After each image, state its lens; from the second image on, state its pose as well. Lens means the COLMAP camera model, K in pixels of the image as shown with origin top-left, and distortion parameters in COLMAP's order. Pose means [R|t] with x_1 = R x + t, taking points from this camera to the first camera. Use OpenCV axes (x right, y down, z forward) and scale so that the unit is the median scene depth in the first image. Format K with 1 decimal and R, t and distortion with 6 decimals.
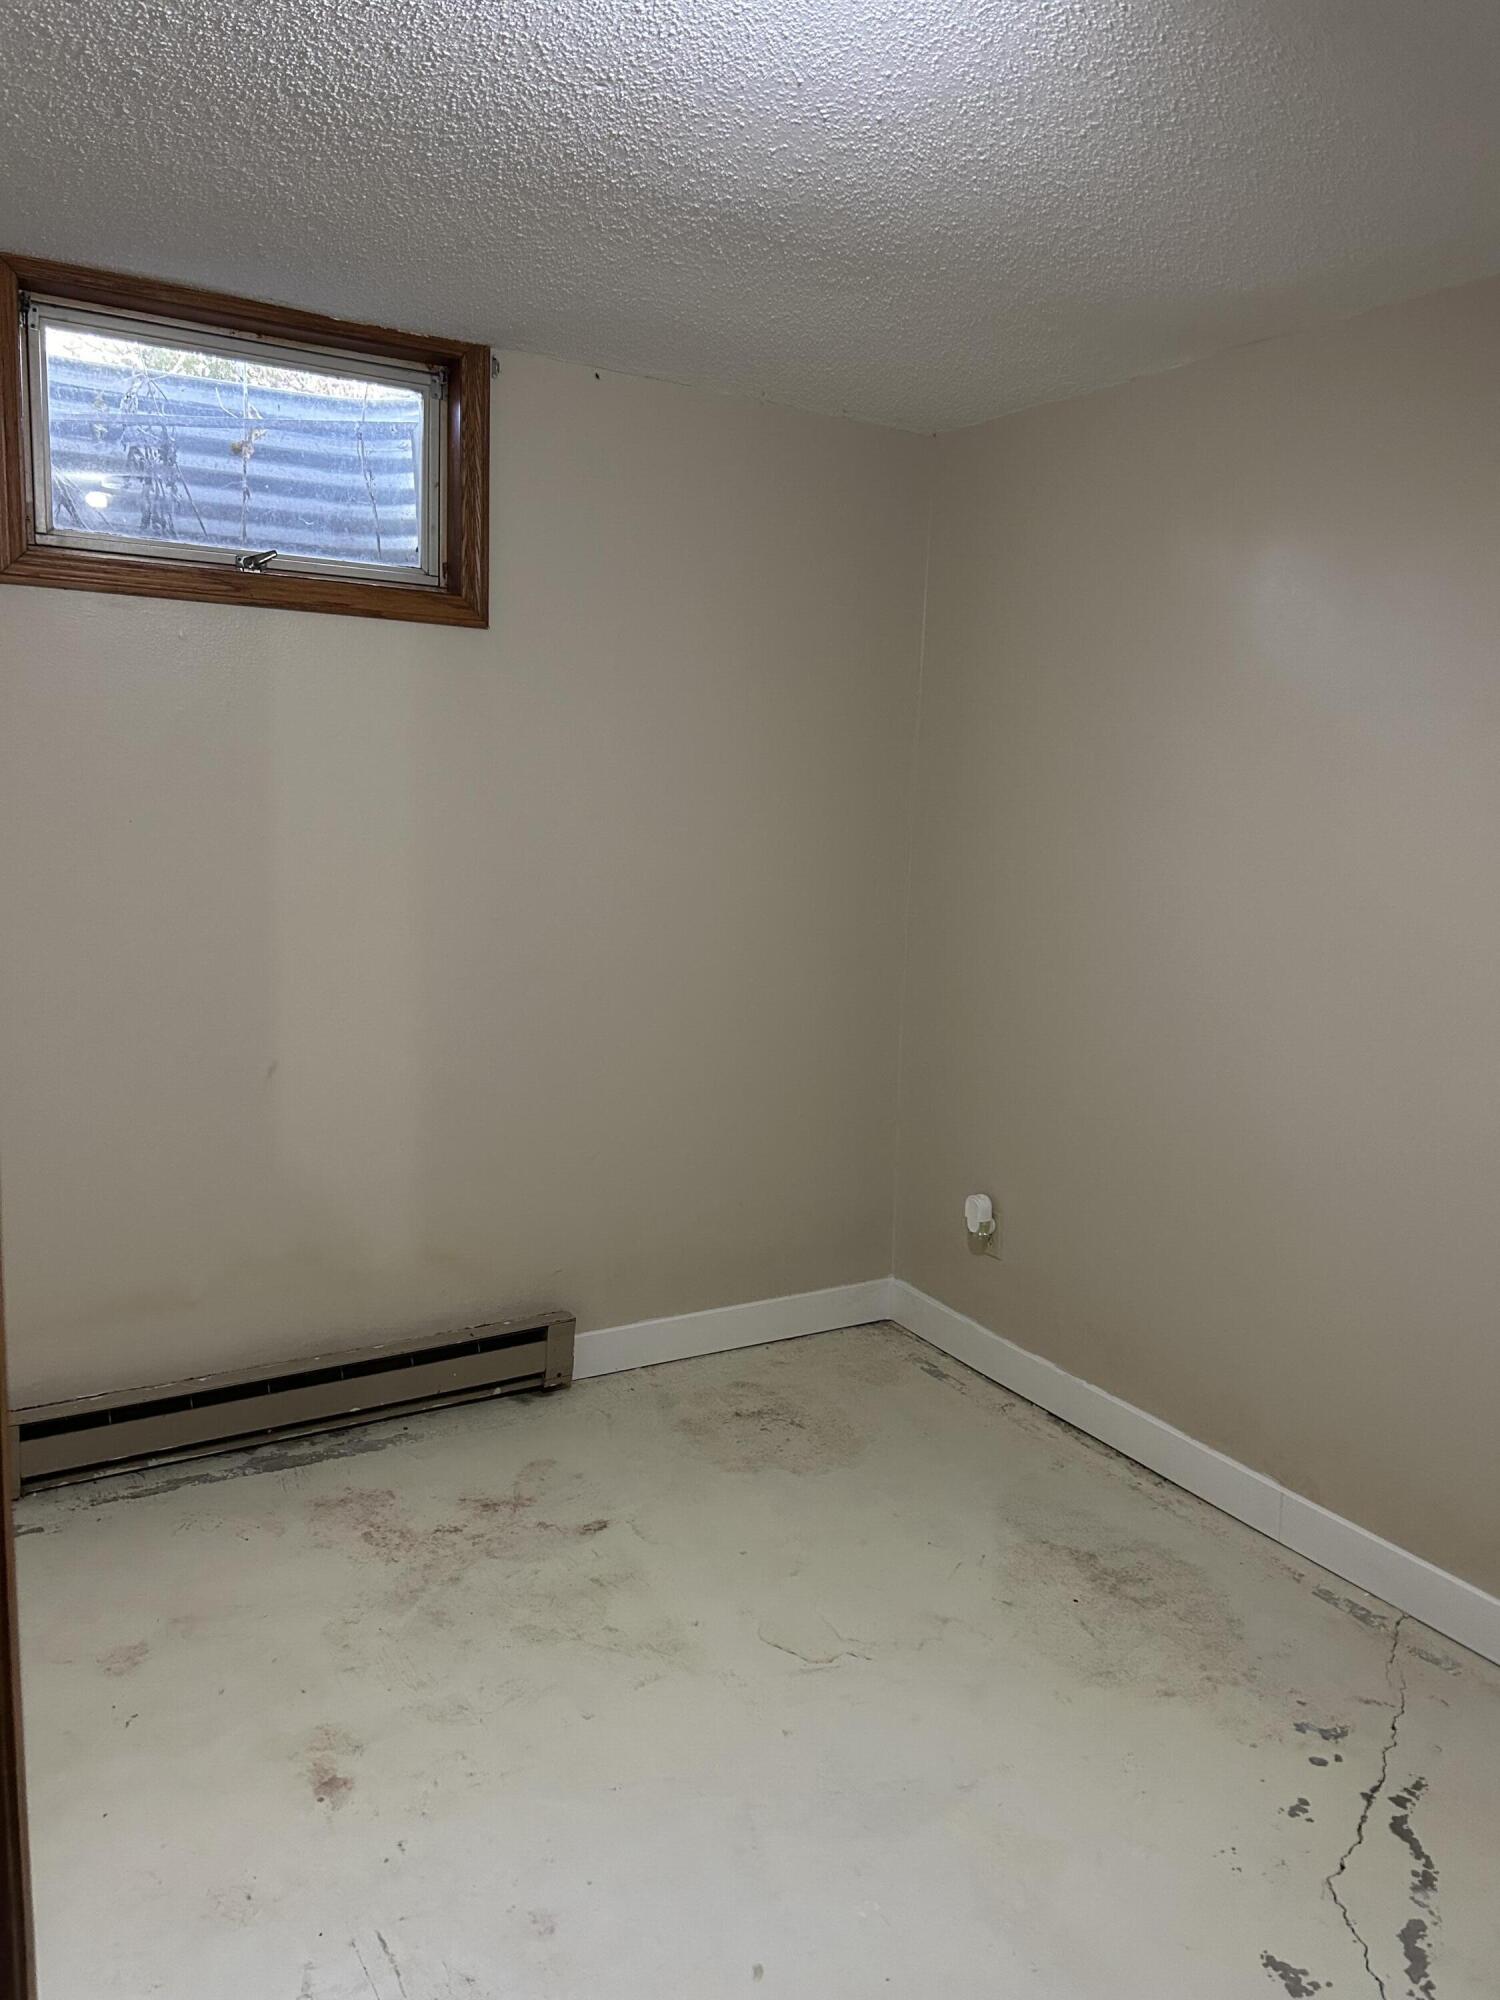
lens RADIAL K [[1521.4, 0, 750.0], [0, 1521.4, 1000.0], [0, 0, 1]] dist [0.042514, -0.000767]
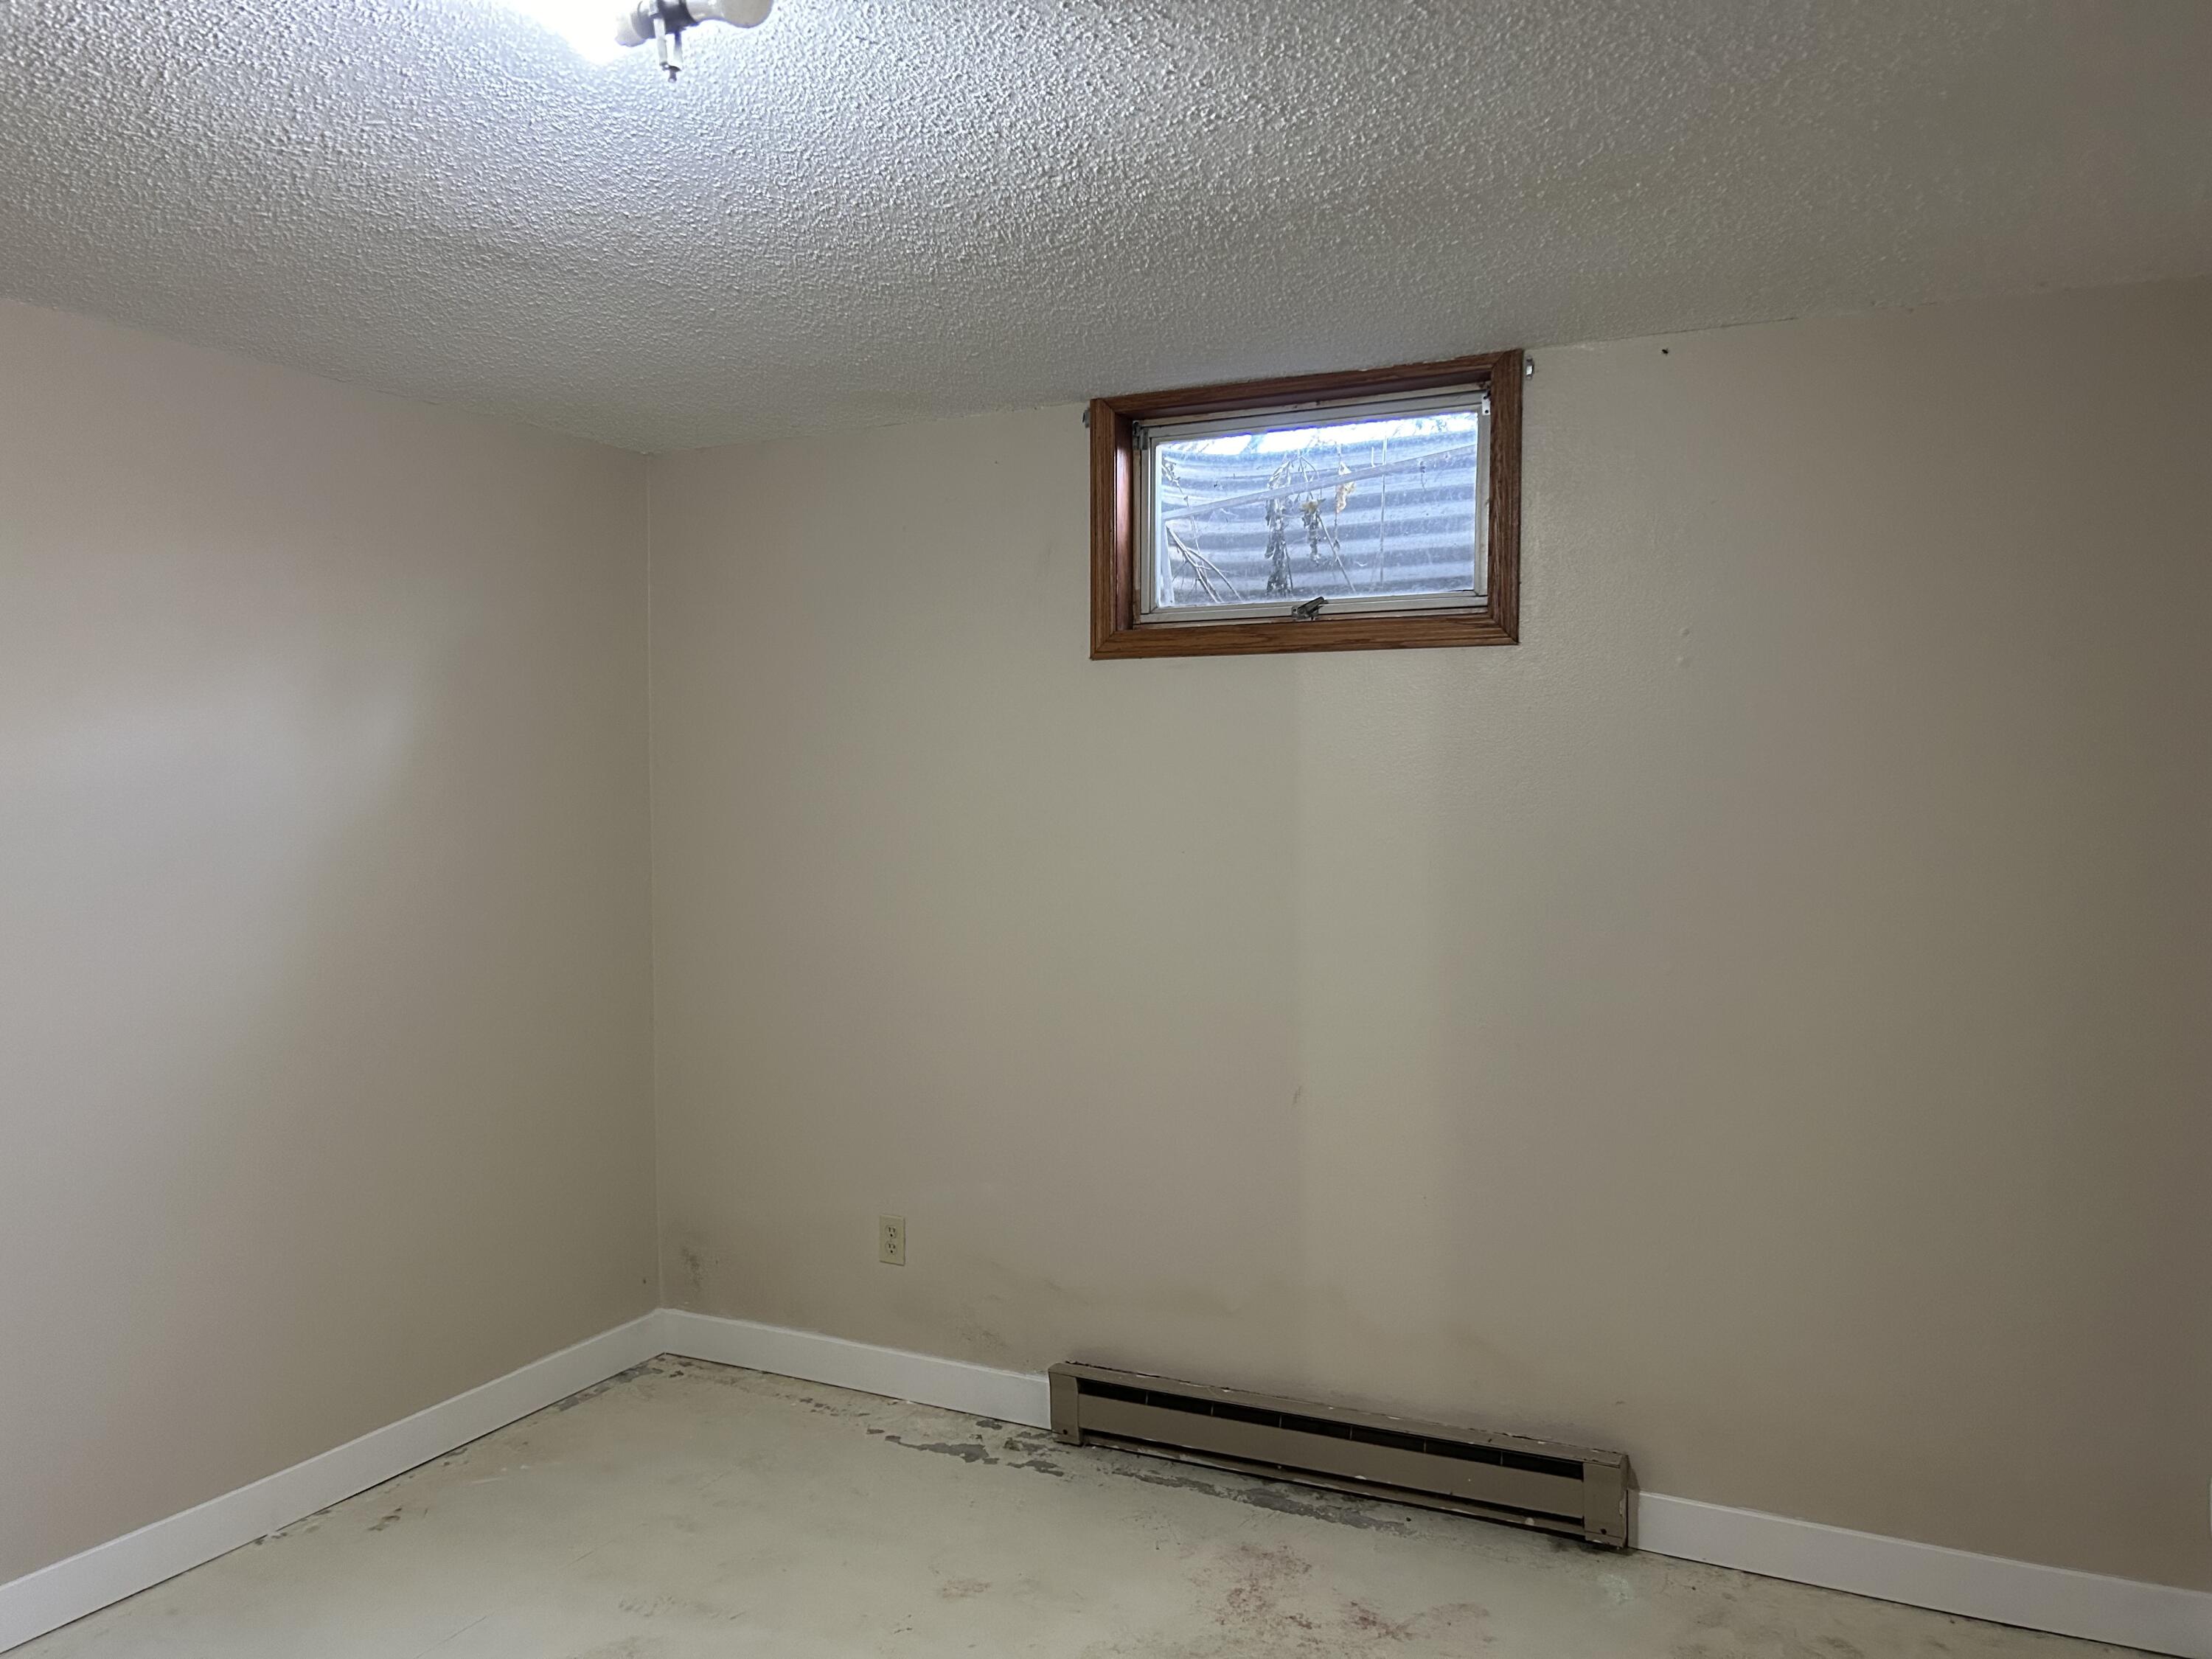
lens RADIAL K [[1682.7, 0, 1106.0], [0, 1682.7, 829.5], [0, 0, 1]] dist [0.042514, -0.000767]
pose [[0.530852, -0.009029, -0.847417, 0.562571], [-0.098068, 0.992571, -0.072009, -0.037907], [0.841771, 0.121331, 0.526023, 0.283903]]
